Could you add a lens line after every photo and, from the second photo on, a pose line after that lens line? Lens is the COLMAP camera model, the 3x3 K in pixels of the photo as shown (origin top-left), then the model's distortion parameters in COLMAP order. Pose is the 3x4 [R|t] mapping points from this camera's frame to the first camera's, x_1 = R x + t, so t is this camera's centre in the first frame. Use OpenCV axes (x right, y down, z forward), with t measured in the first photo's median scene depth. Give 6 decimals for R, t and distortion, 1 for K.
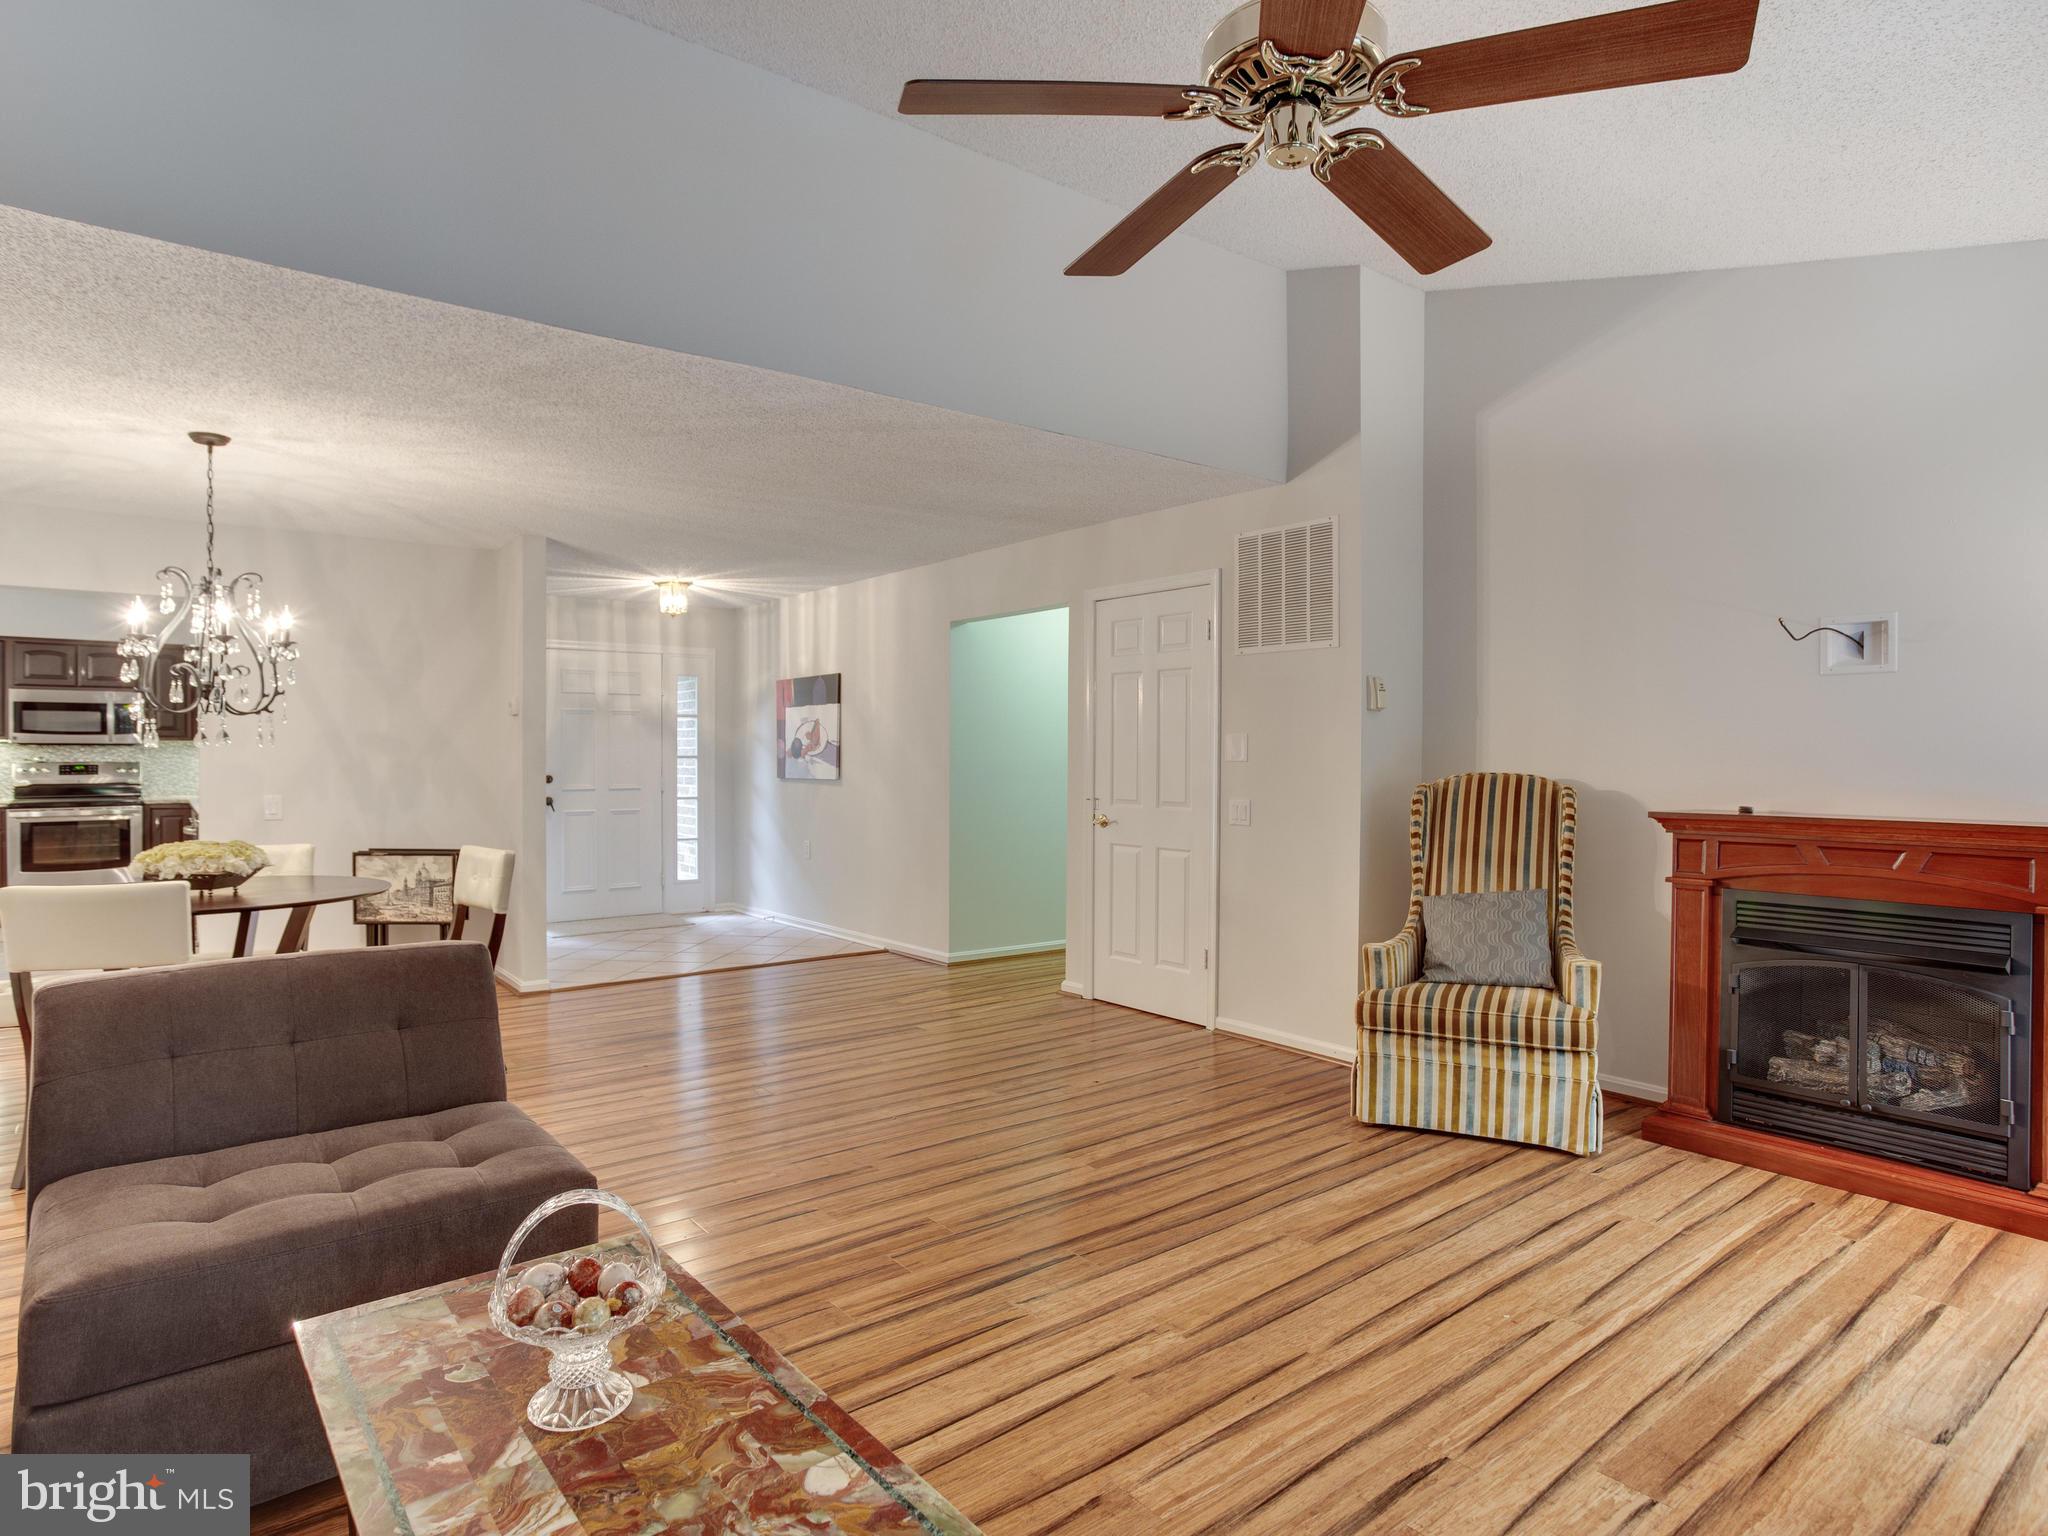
lens RADIAL K [[1131.9, 0, 1005.6], [0, 1131.9, 765.1], [0, 0, 1]] dist [-0.045580, 0.035111]
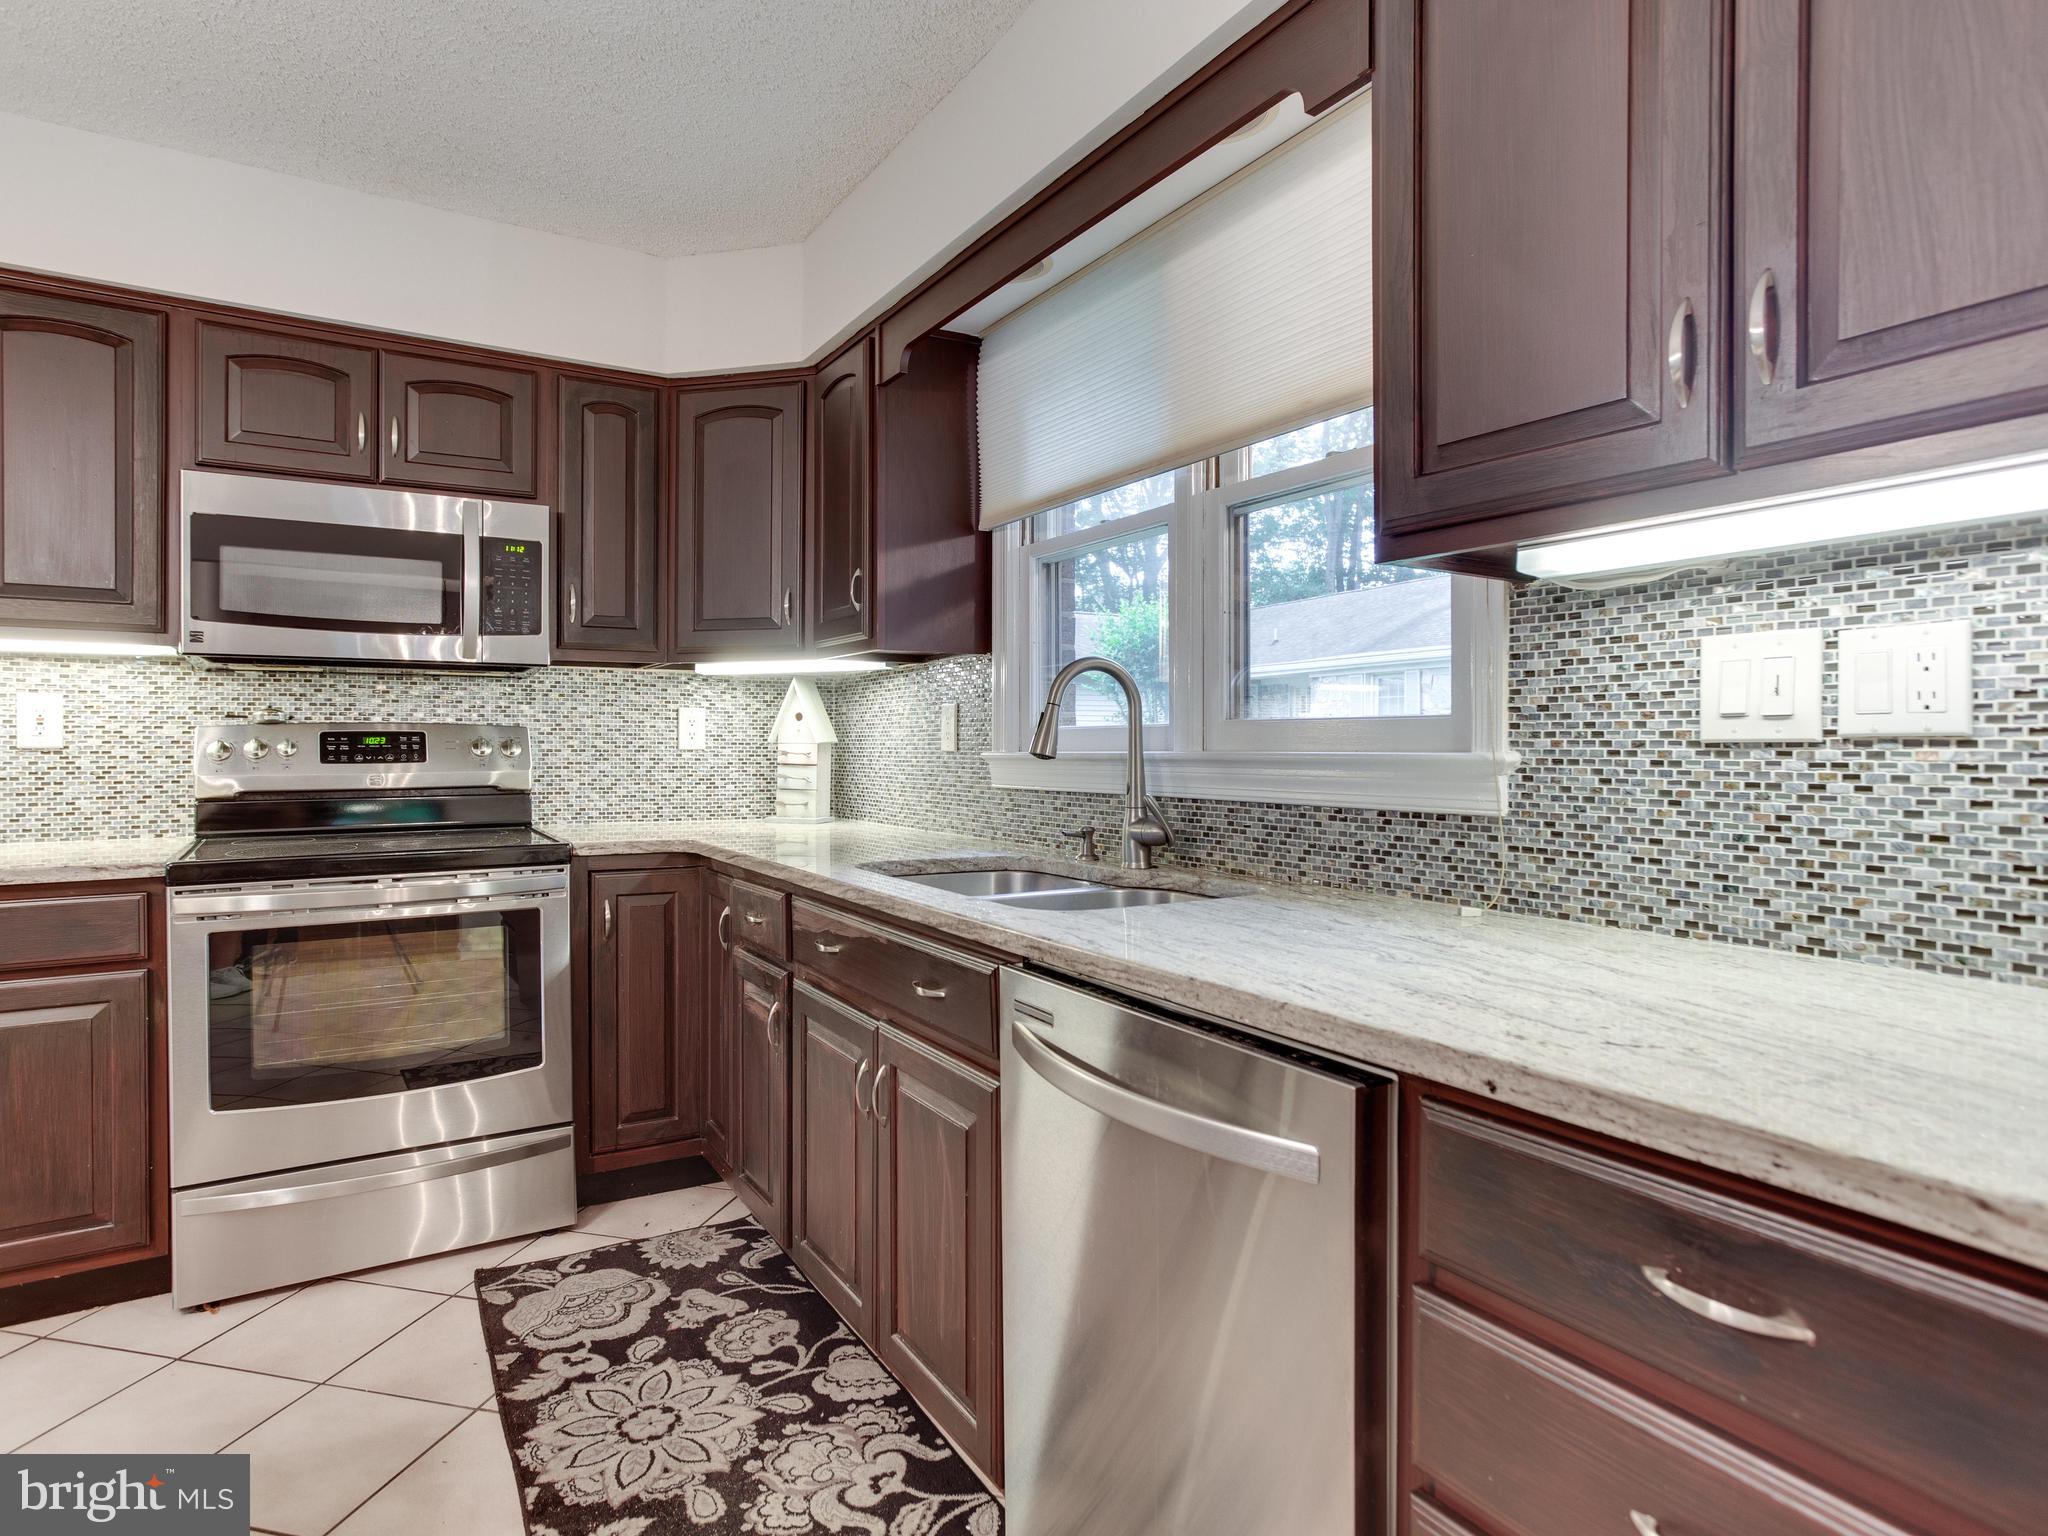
lens RADIAL K [[1137.1, 0, 1028.7], [0, 1137.1, 748.9], [0, 0, 1]] dist [-0.053383, 0.036952]
pose [[0.993261, -0.002765, -0.115864, -0.630512], [0.002055, 0.999978, -0.006245, 0.007529], [0.115879, 0.005965, 0.993245, 0.727488]]
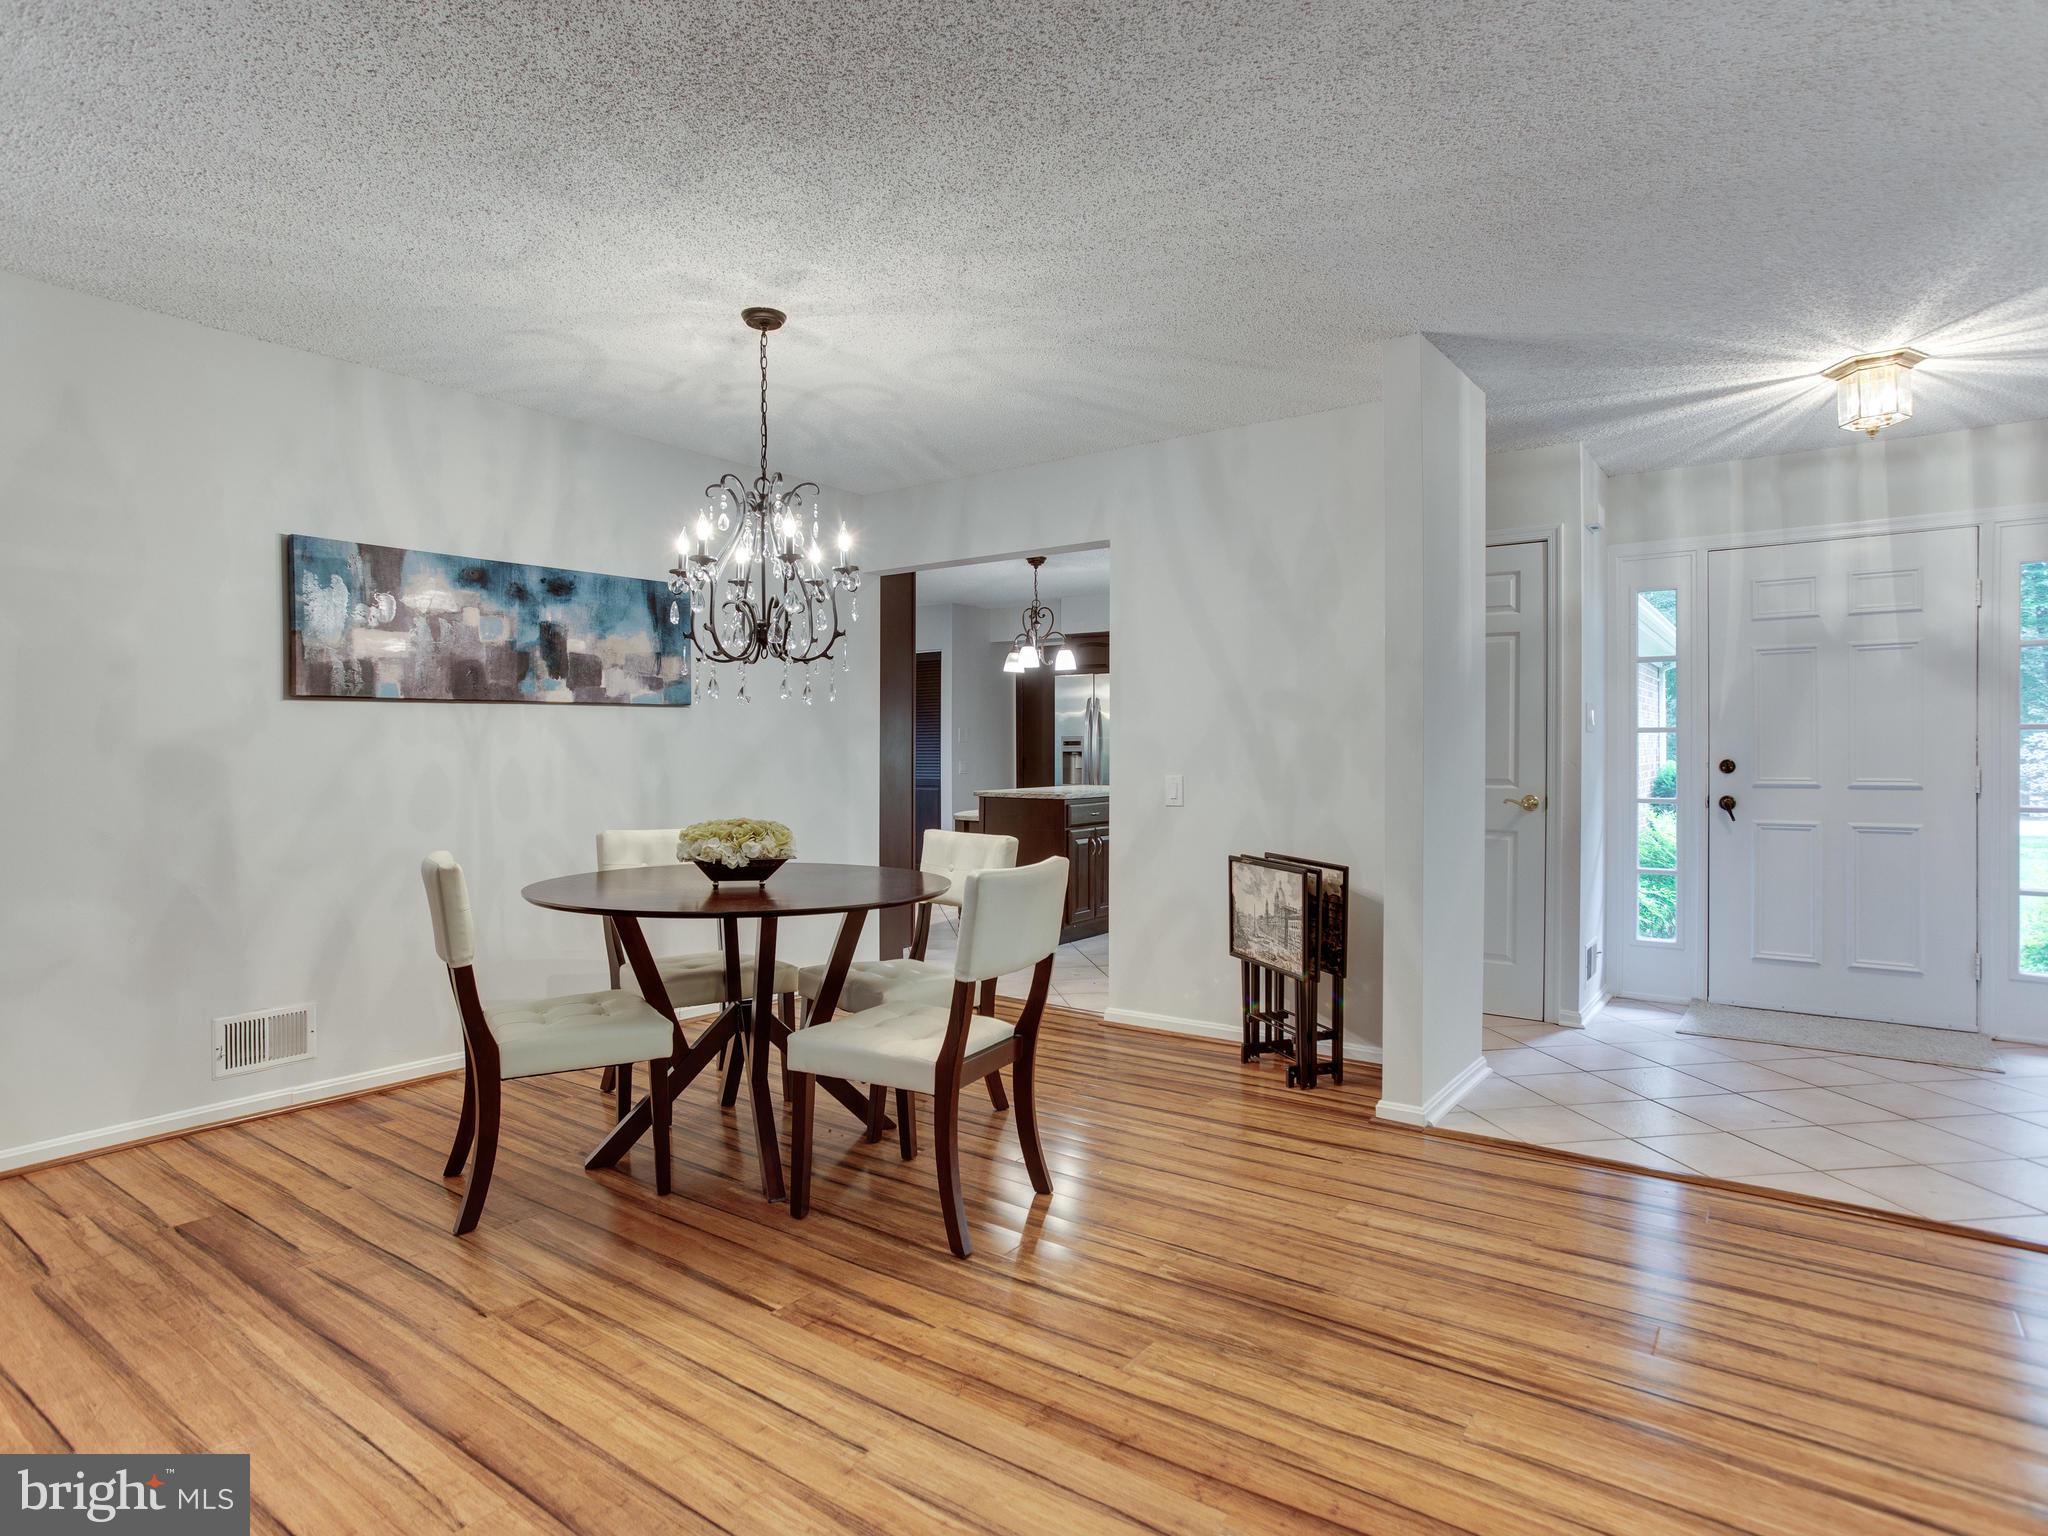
lens RADIAL K [[1113.3, 0, 1027.5], [0, 1113.3, 760.0], [0, 0, 1]] dist [-0.050054, 0.040206]
pose [[0.262899, 0.004839, -0.964811, 0.067451], [-0.007493, 0.999968, 0.002974, 0.010789], [0.964794, 0.006448, 0.262926, 0.488563]]
